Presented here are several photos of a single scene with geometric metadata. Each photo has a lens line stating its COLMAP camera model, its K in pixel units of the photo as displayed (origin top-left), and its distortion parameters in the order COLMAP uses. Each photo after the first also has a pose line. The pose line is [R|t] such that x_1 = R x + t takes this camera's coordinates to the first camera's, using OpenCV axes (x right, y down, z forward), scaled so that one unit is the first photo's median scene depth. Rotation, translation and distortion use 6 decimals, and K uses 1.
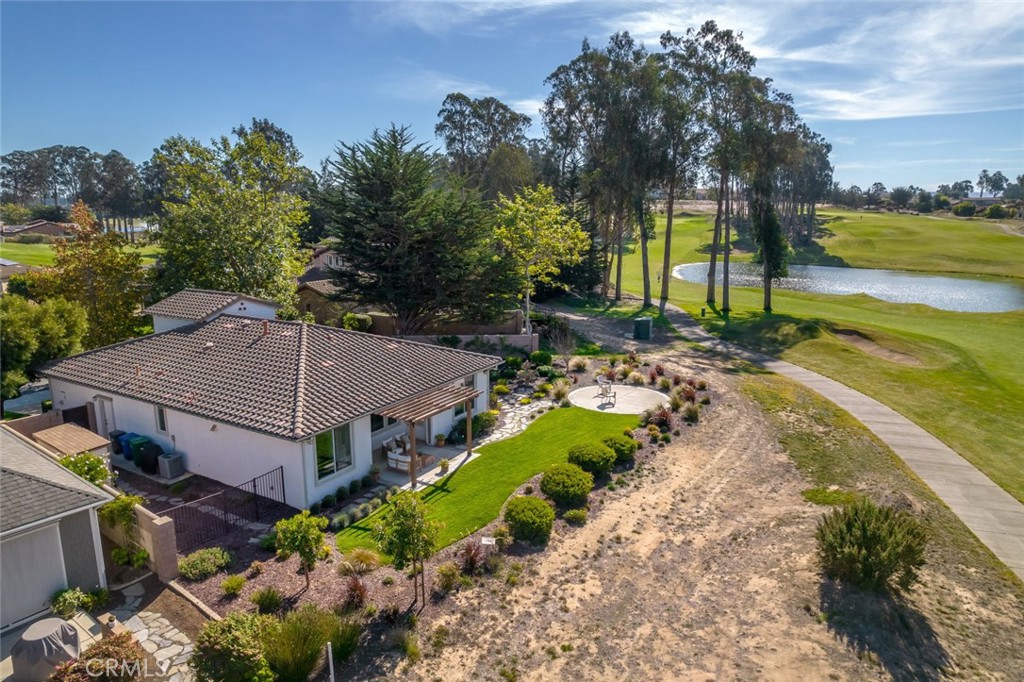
lens RADIAL K [[657.6, 0, 512.0], [0, 657.6, 341.0], [0, 0, 1]] dist [-0.075743, 0.068070]
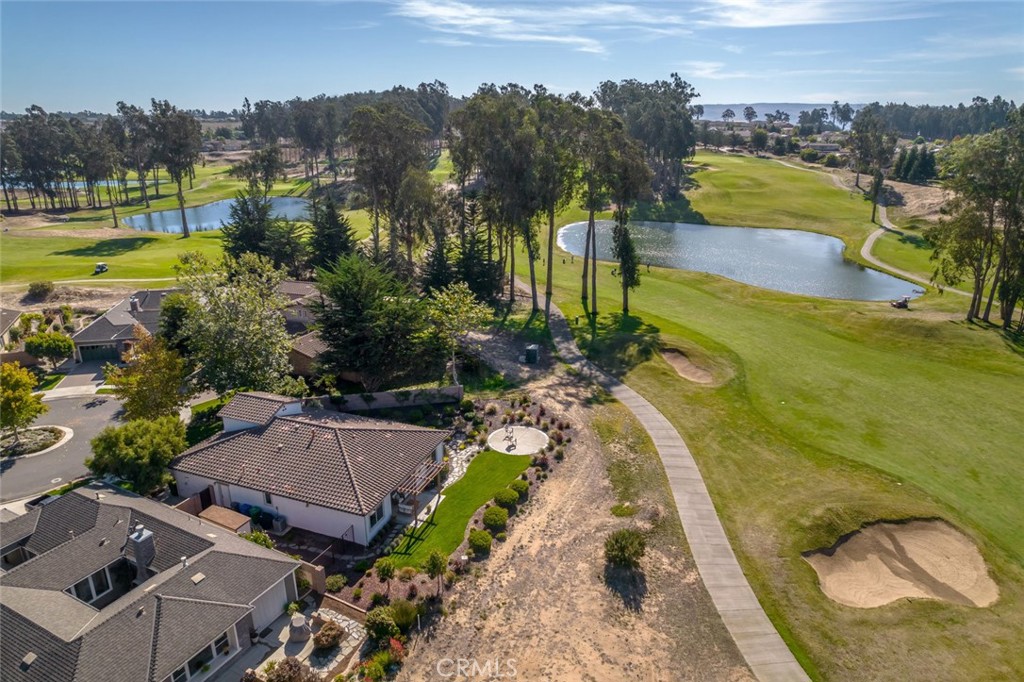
lens RADIAL K [[652.1, 0, 512.0], [0, 652.1, 341.0], [0, 0, 1]] dist [-0.039300, -0.000370]
pose [[0.986187, -0.054222, 0.156507, -0.132102], [0.034092, 0.991117, 0.128550, -0.508053], [-0.162087, -0.121439, 0.979275, -0.795988]]
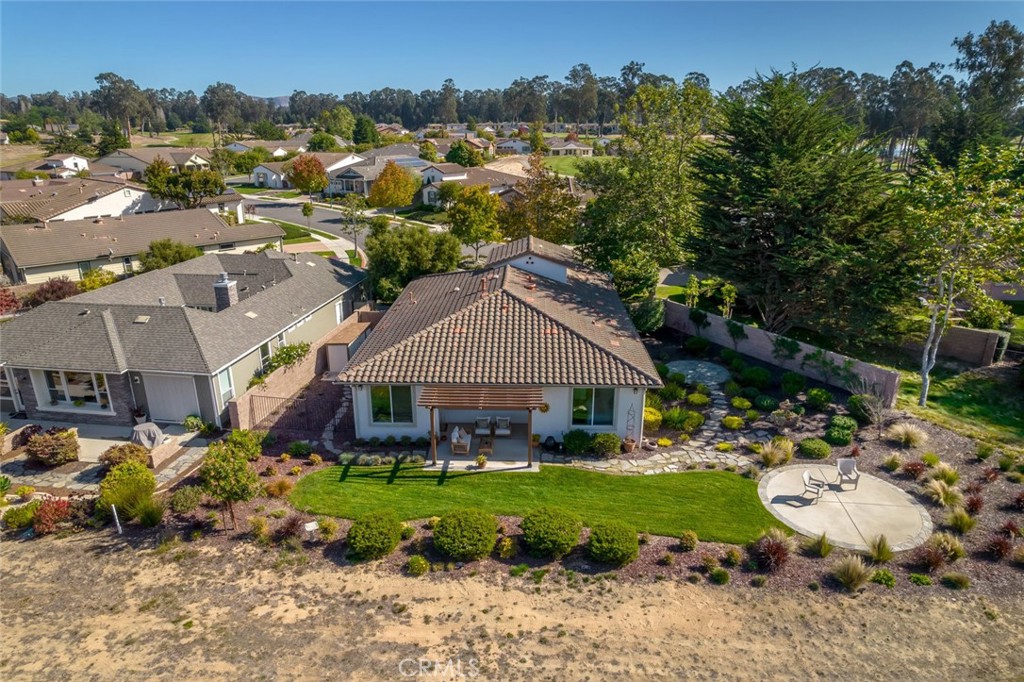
lens RADIAL K [[660.1, 0, 512.0], [0, 660.1, 341.0], [0, 0, 1]] dist [-0.078823, 0.064148]
pose [[0.471988, 0.277219, -0.836885, 0.679688], [-0.172196, 0.959980, 0.220879, -0.205488], [0.864625, 0.039856, 0.500835, 0.530837]]
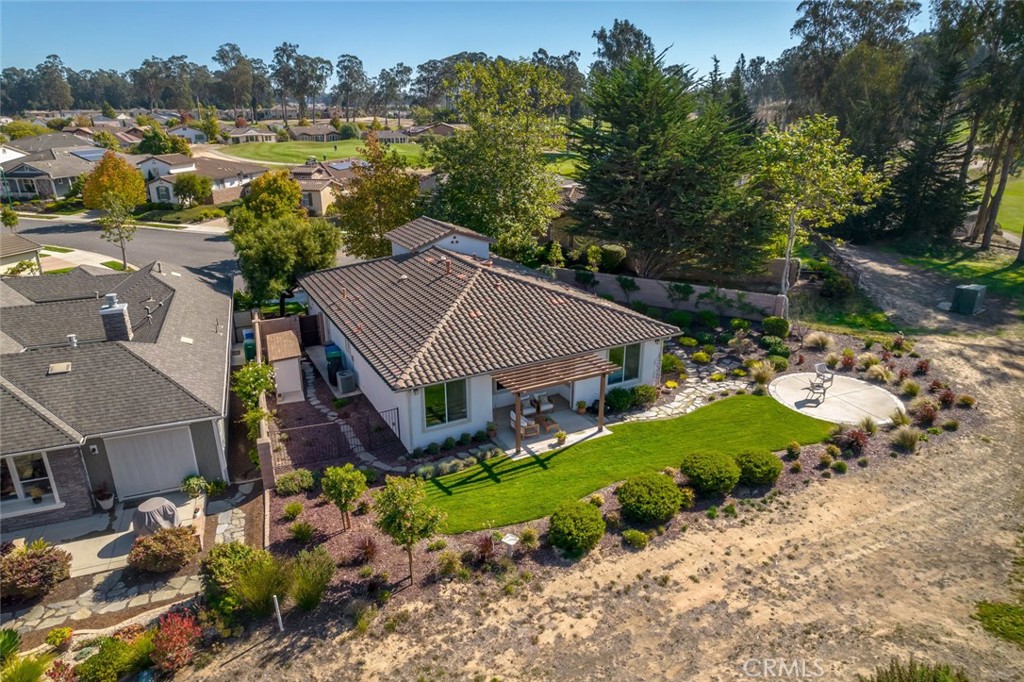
lens RADIAL K [[660.1, 0, 512.0], [0, 660.1, 341.0], [0, 0, 1]] dist [-0.078823, 0.064148]
pose [[0.850456, 0.174552, -0.496243, 0.286773], [-0.100419, 0.979866, 0.172568, -0.108359], [0.516373, -0.096929, 0.850860, 0.147557]]
